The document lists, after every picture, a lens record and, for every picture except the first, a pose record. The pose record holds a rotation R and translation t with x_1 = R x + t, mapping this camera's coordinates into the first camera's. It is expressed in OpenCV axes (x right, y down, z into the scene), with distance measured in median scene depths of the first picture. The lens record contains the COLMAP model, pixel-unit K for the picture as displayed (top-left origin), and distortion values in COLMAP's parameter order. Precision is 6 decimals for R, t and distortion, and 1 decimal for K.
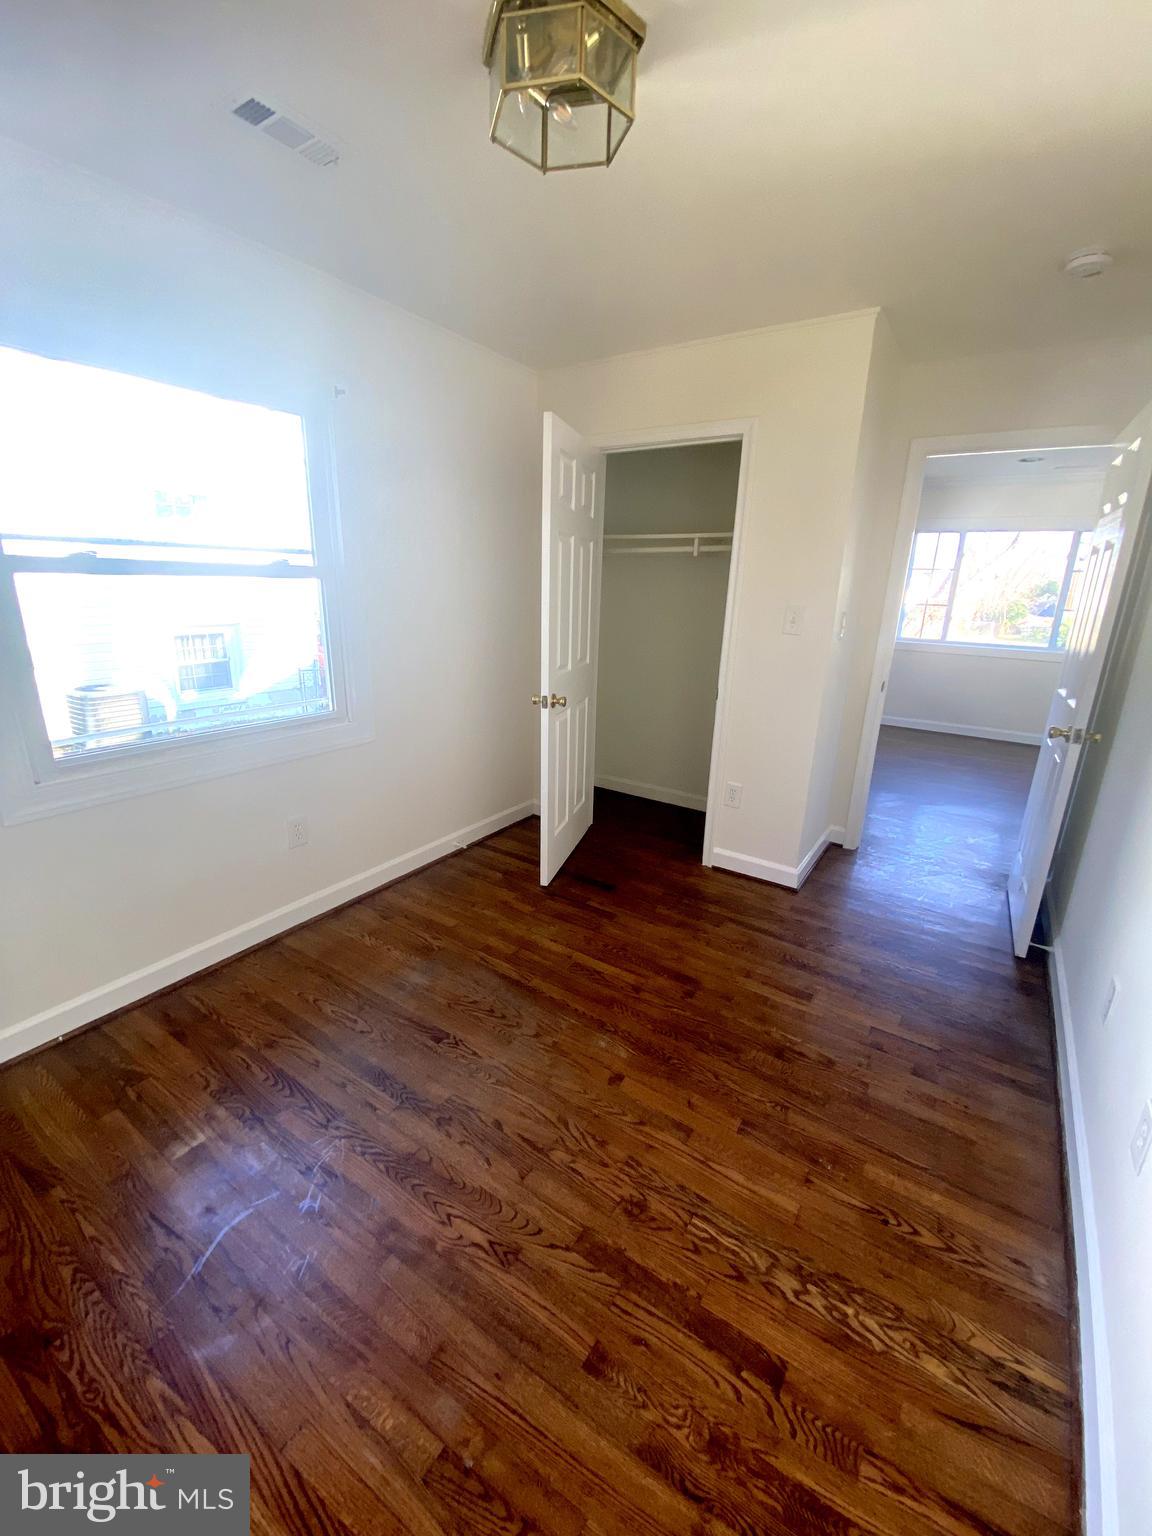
lens RADIAL K [[624.3, 0, 573.5], [0, 624.3, 764.9], [0, 0, 1]] dist [-0.009985, -0.008079]
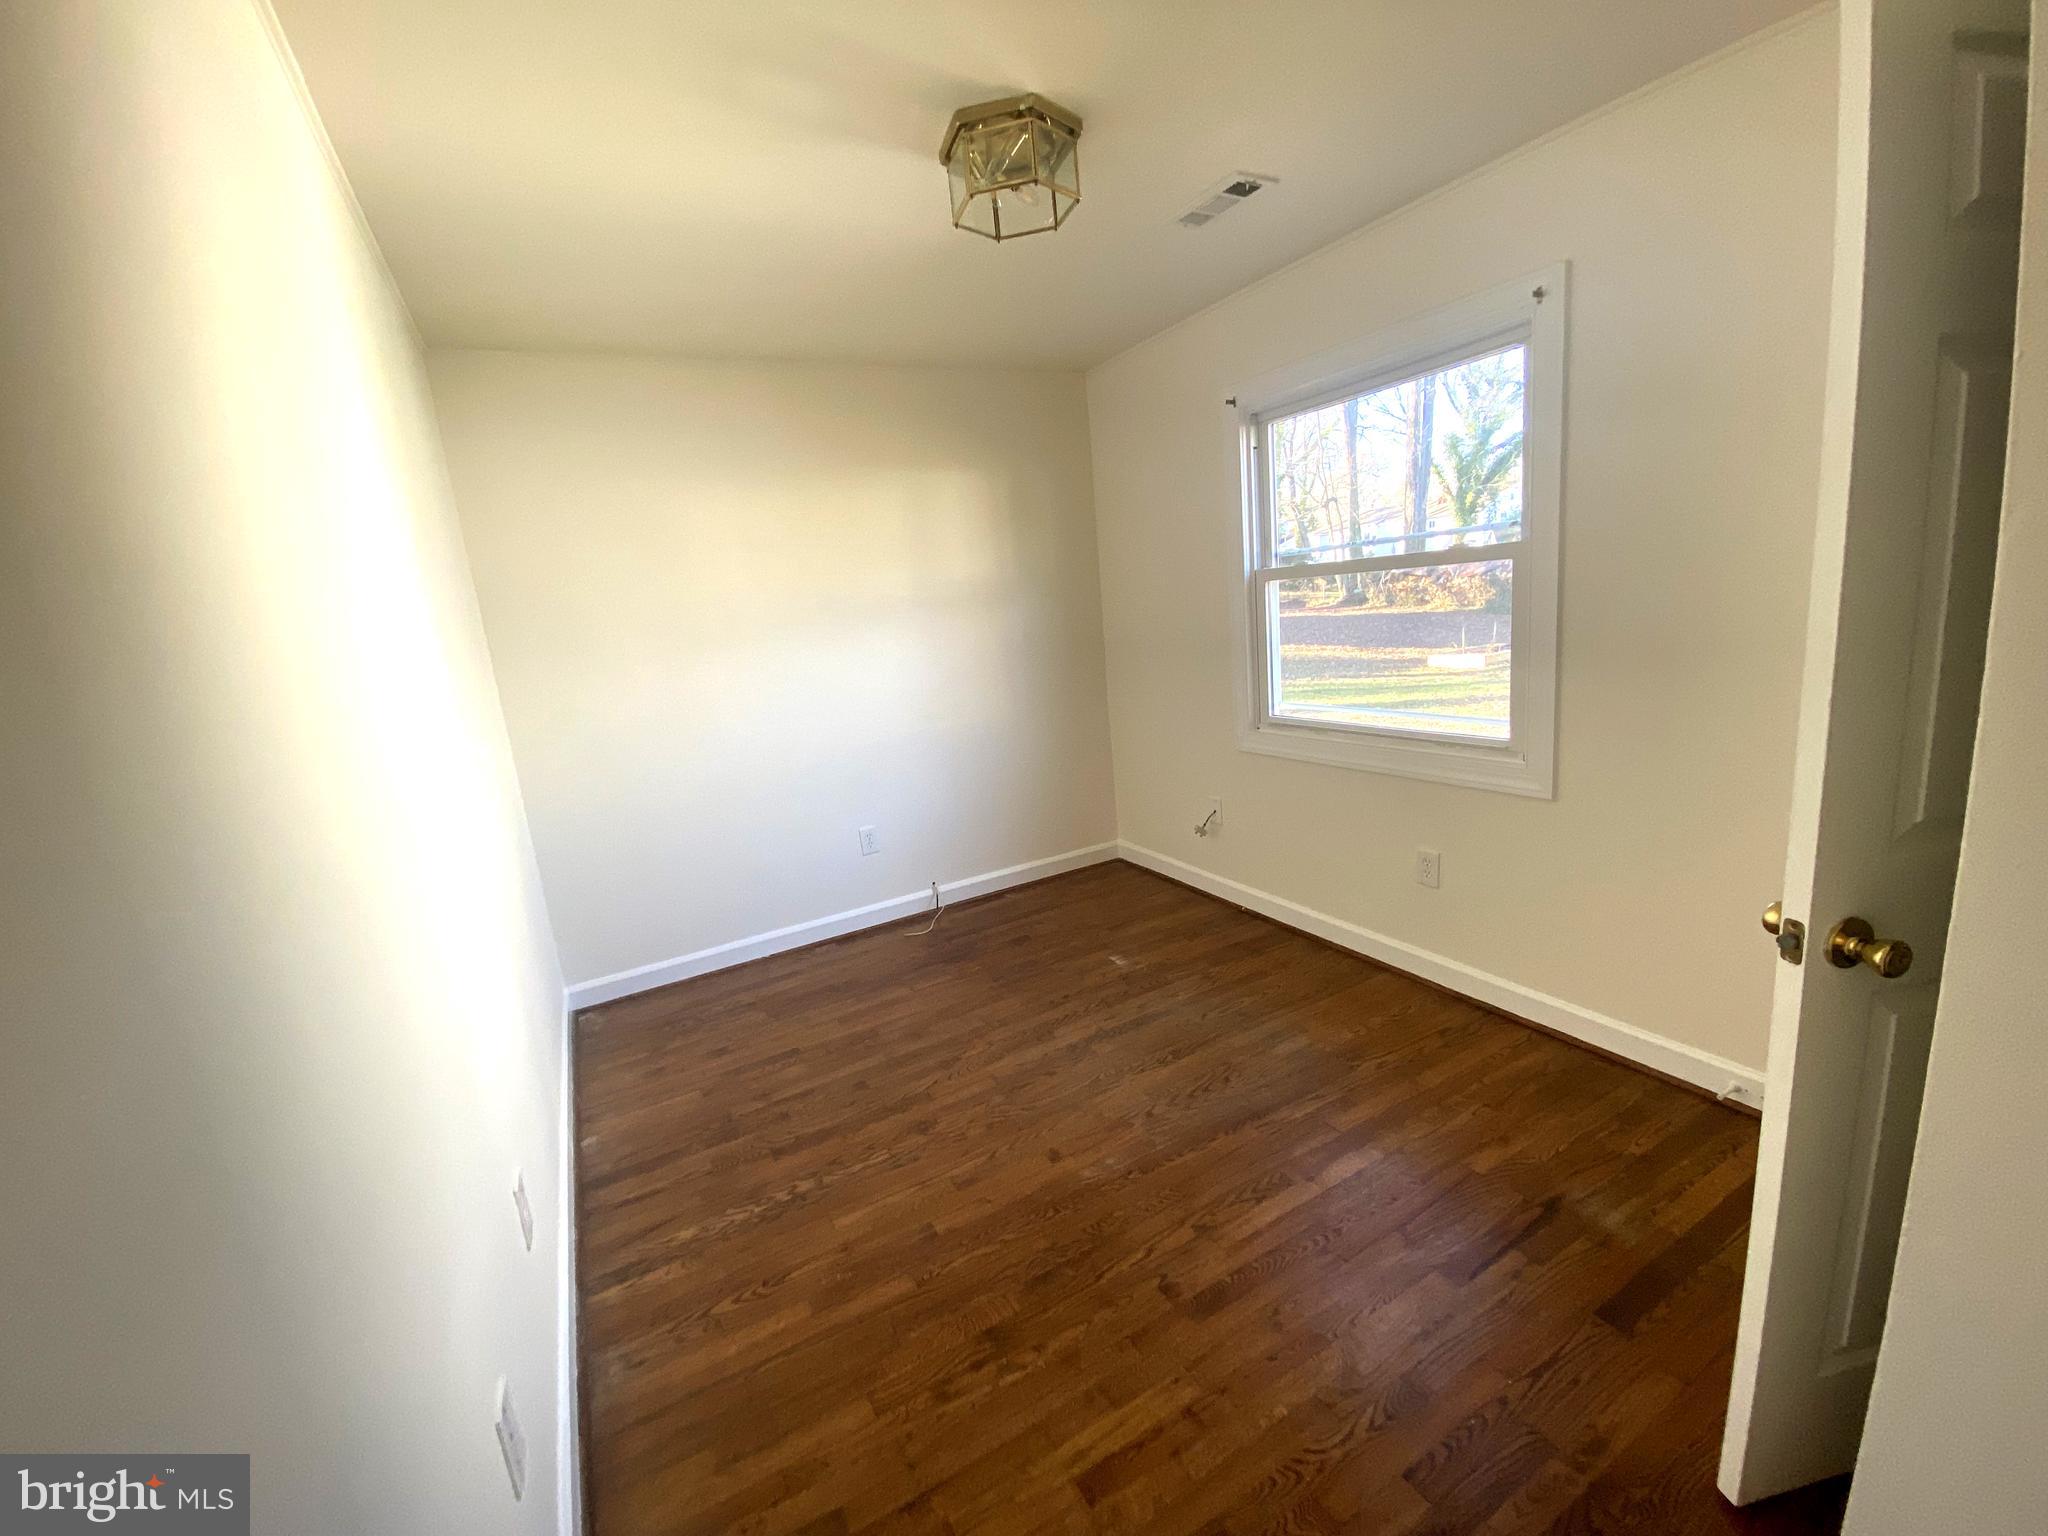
lens RADIAL K [[832.4, 0, 1028.6], [0, 832.4, 766.9], [0, 0, 1]] dist [-0.009985, -0.008079]
pose [[-0.463595, 0.198859, -0.863443, 1.226065], [-0.178516, 0.933543, 0.310852, -0.451238], [0.867878, 0.298248, -0.397286, 1.578865]]
